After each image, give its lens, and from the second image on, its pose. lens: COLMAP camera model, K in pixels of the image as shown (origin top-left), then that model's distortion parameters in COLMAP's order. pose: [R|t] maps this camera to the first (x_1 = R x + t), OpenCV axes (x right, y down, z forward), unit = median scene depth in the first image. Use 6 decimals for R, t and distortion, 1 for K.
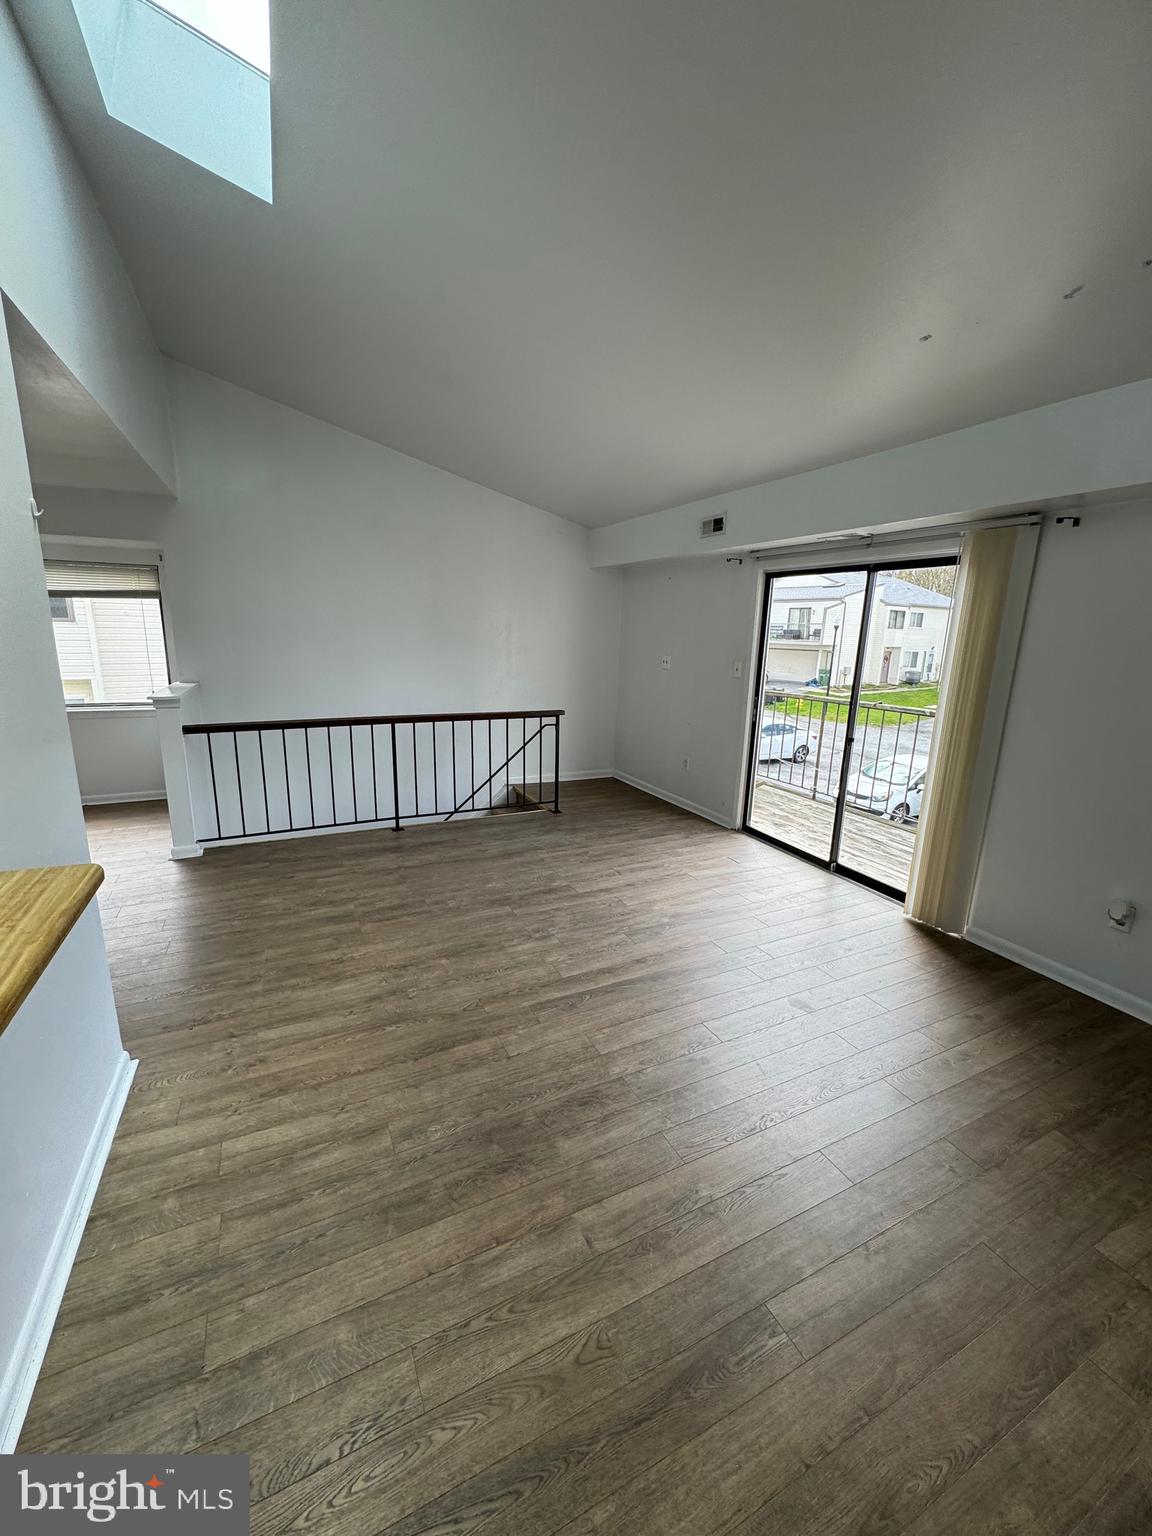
lens RADIAL K [[610.6, 0, 576.0], [0, 610.6, 768.0], [0, 0, 1]] dist [0.000405, 0.000224]
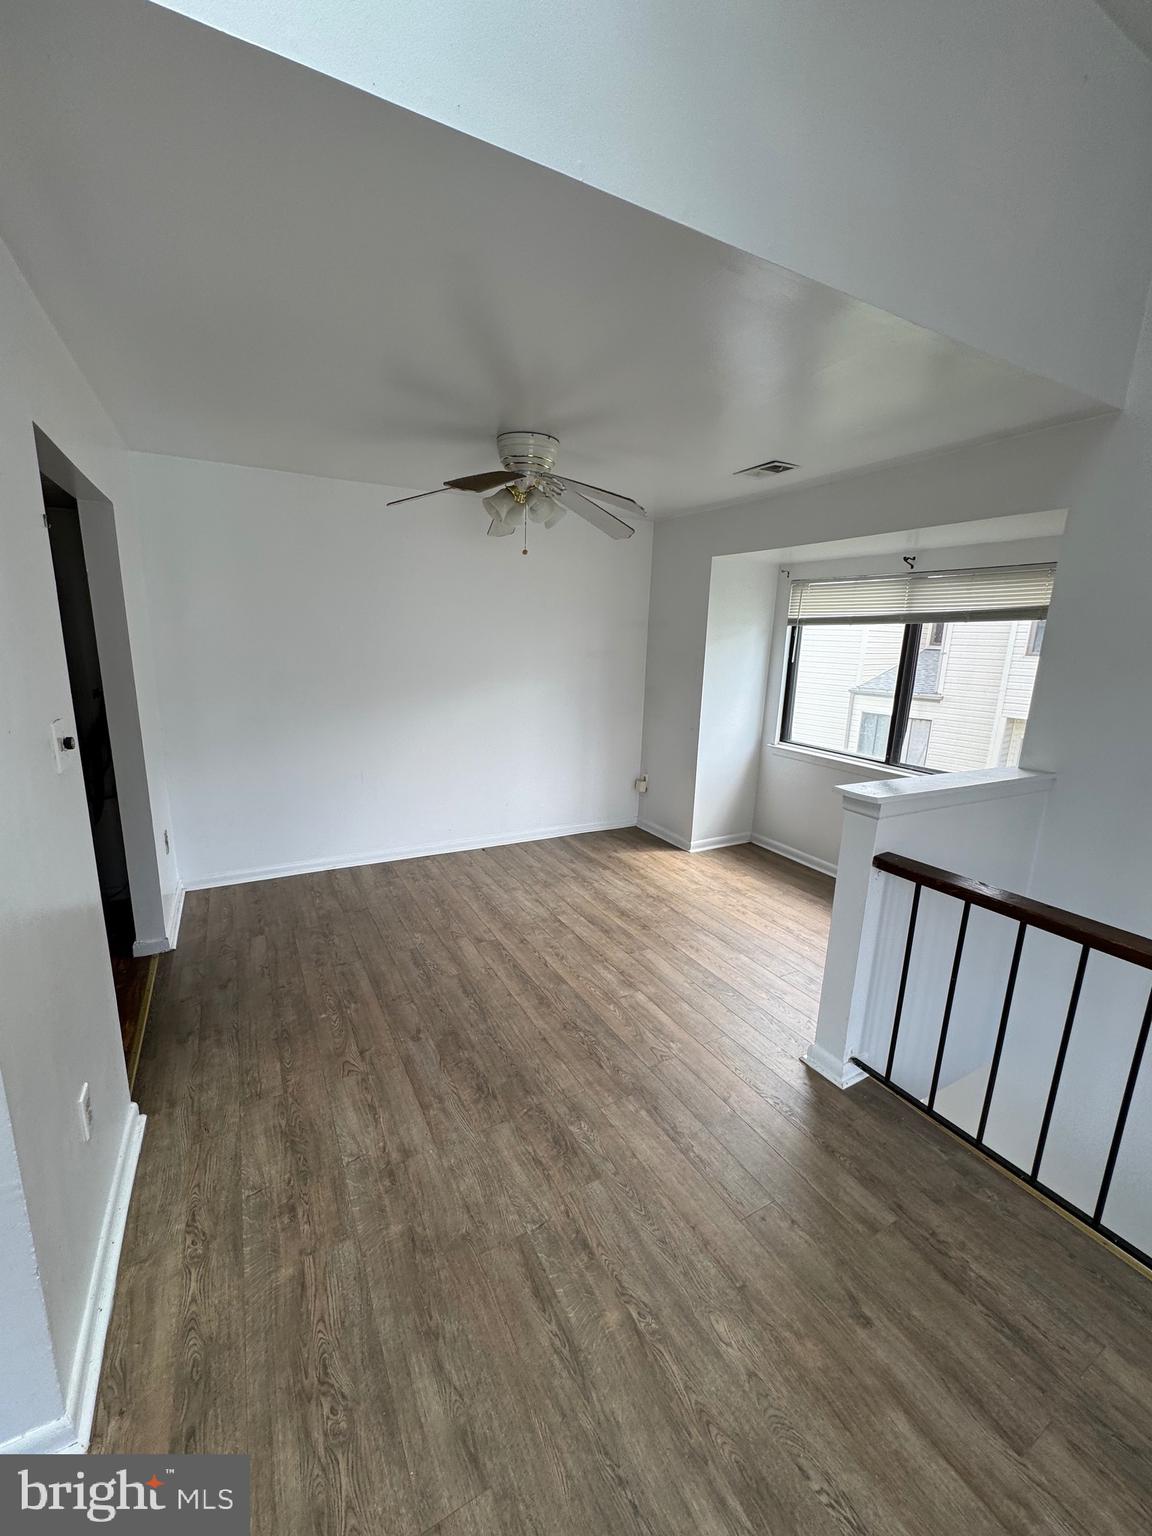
lens RADIAL K [[610.6, 0, 576.0], [0, 610.6, 768.0], [0, 0, 1]] dist [0.000405, 0.000224]
pose [[0.051466, 0.190950, -0.980250, -0.160049], [-0.256830, 0.951068, 0.171781, -0.157700], [0.965085, 0.242916, 0.097989, 0.670592]]
